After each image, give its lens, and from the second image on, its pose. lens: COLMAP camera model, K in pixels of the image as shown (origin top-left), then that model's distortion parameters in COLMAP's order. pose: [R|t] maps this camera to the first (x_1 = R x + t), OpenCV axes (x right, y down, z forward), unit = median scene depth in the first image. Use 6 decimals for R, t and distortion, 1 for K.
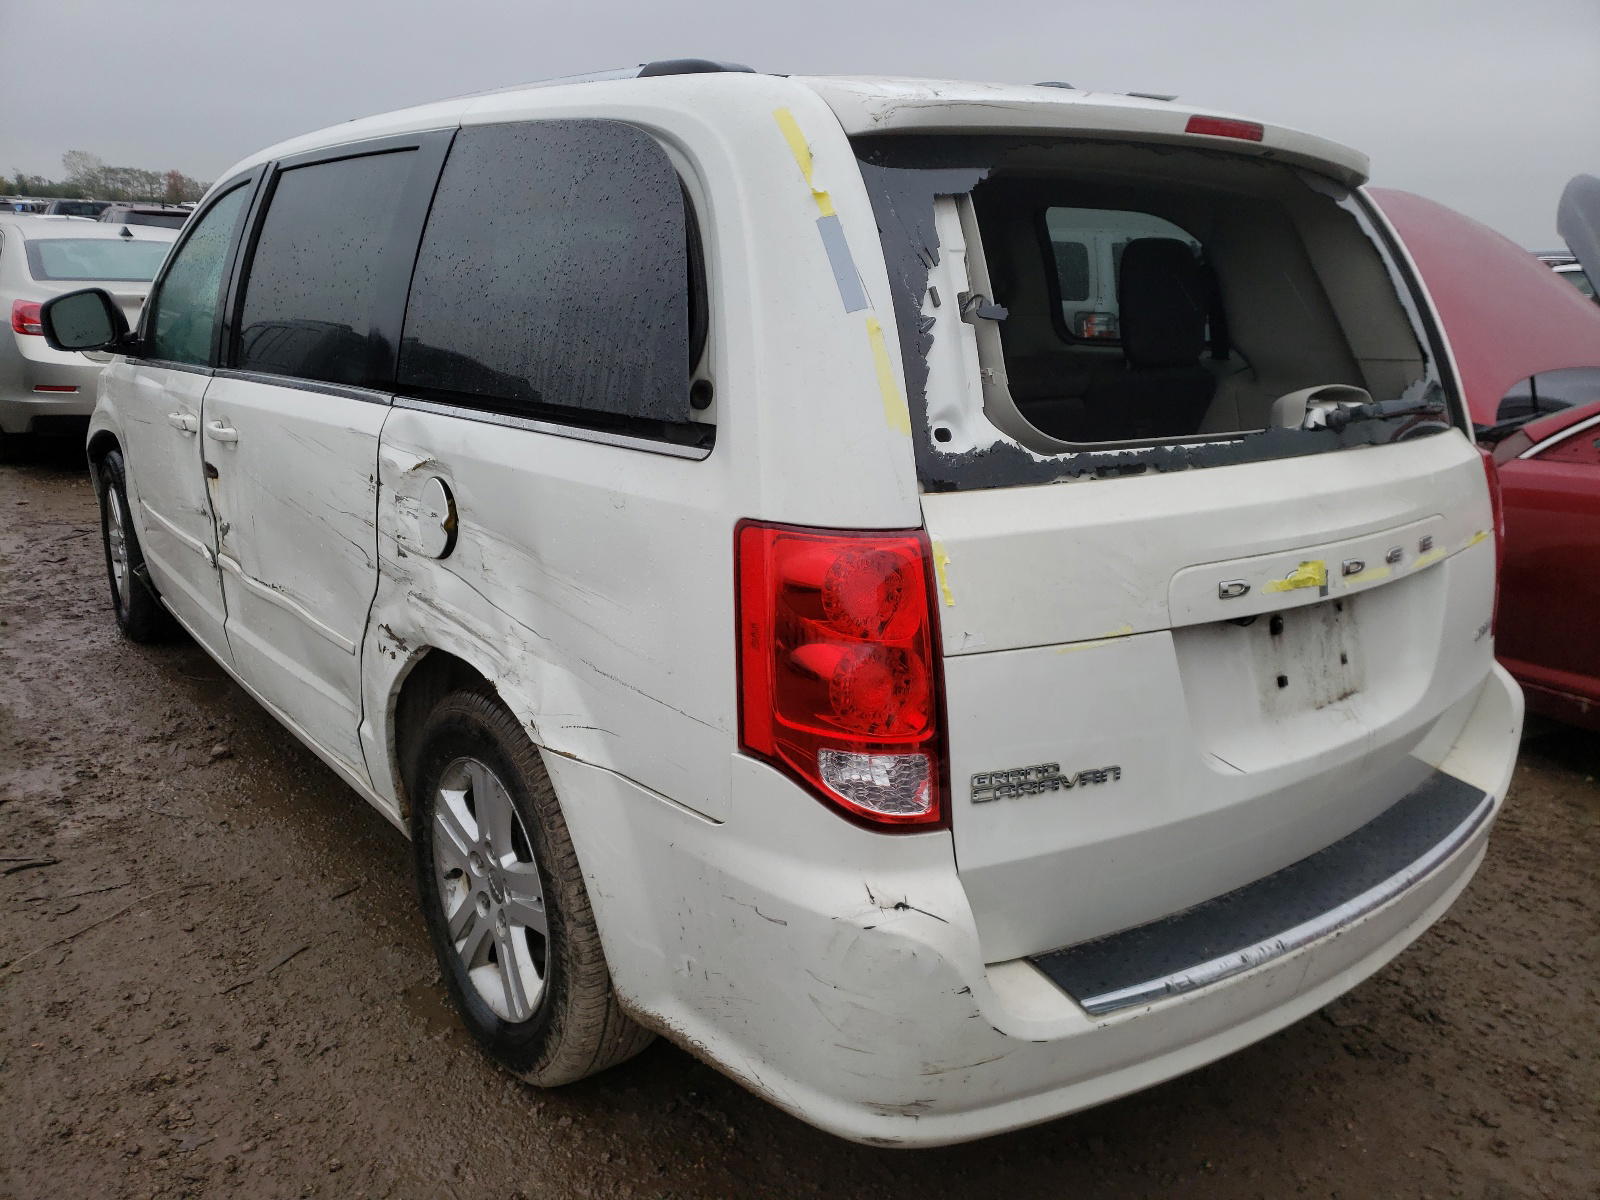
lens RADIAL K [[1208.1, 0, 798.3], [0, 1208.1, 603.7], [0, 0, 1]] dist [0.006096, -0.000795]
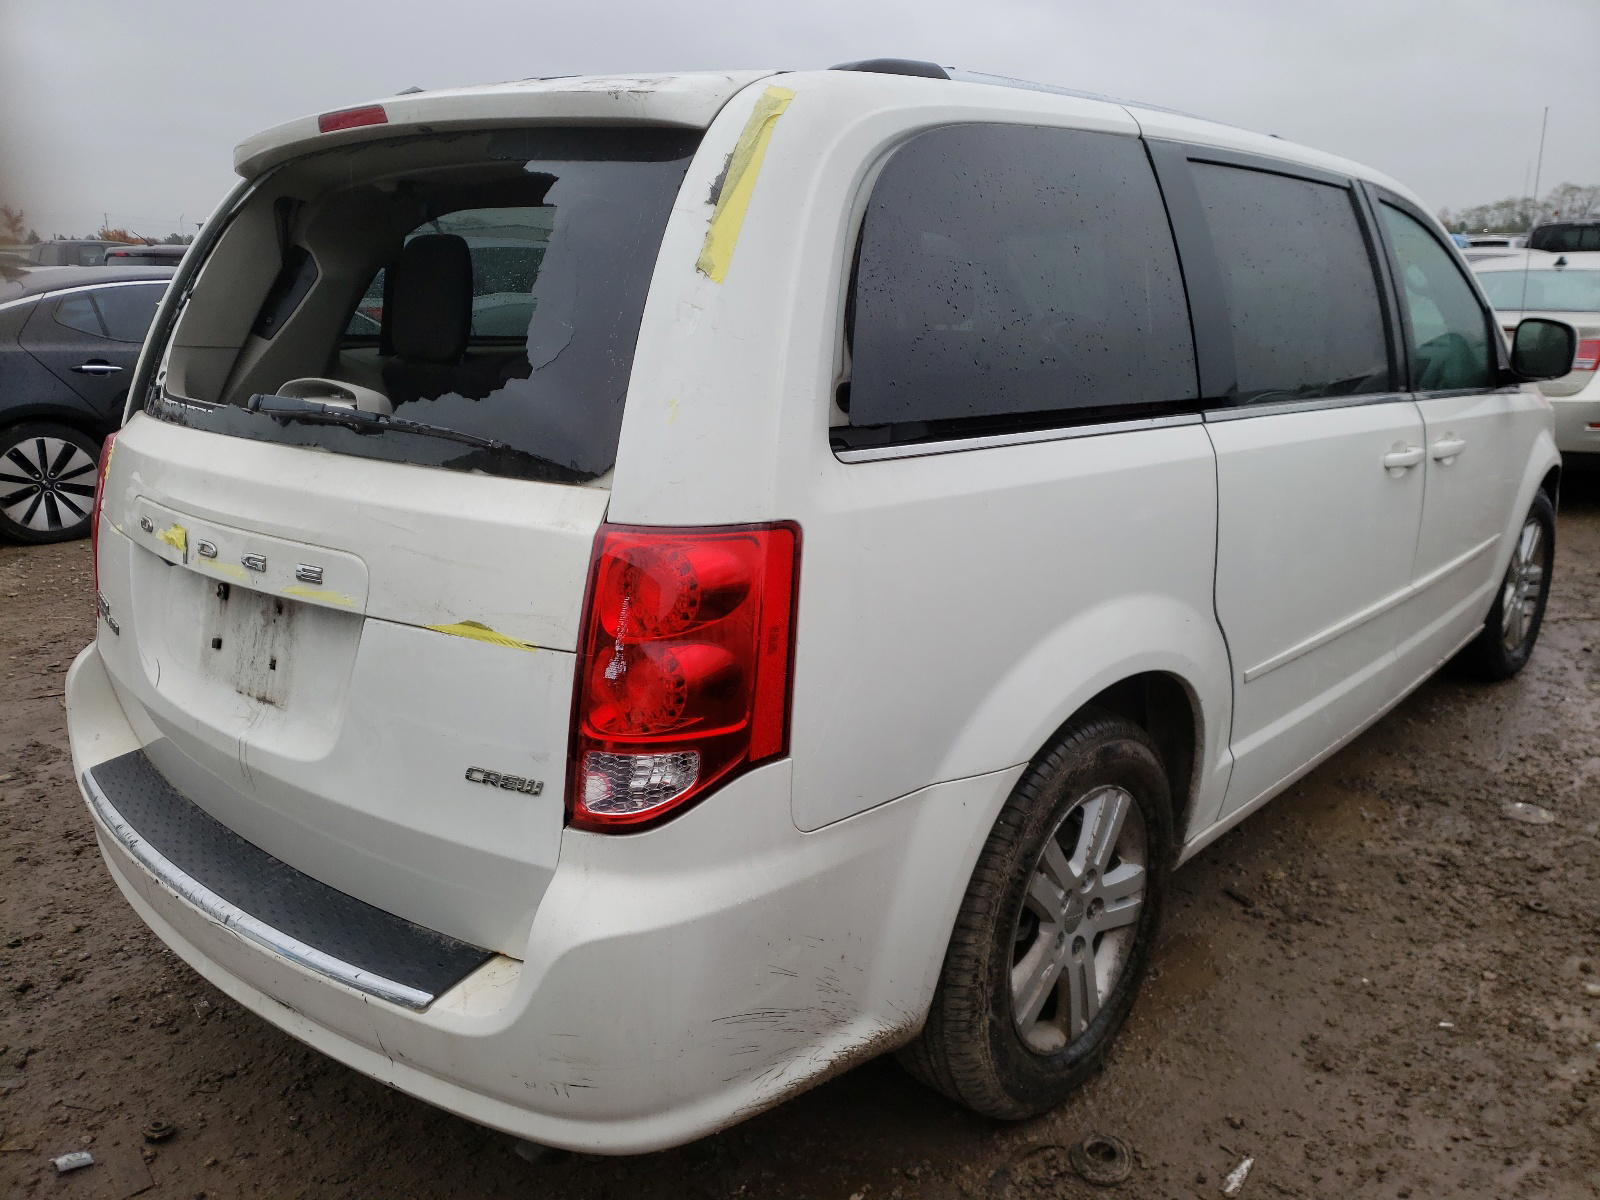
lens RADIAL K [[1208.1, 0, 797.6], [0, 1208.1, 597.0], [0, 0, 1]] dist [0.006096, -0.000795]
pose [[0.204939, 0.224704, -0.952632, 1.443562], [-0.260206, 0.950775, 0.168288, -0.273806], [0.943553, 0.213392, 0.253320, 1.151281]]
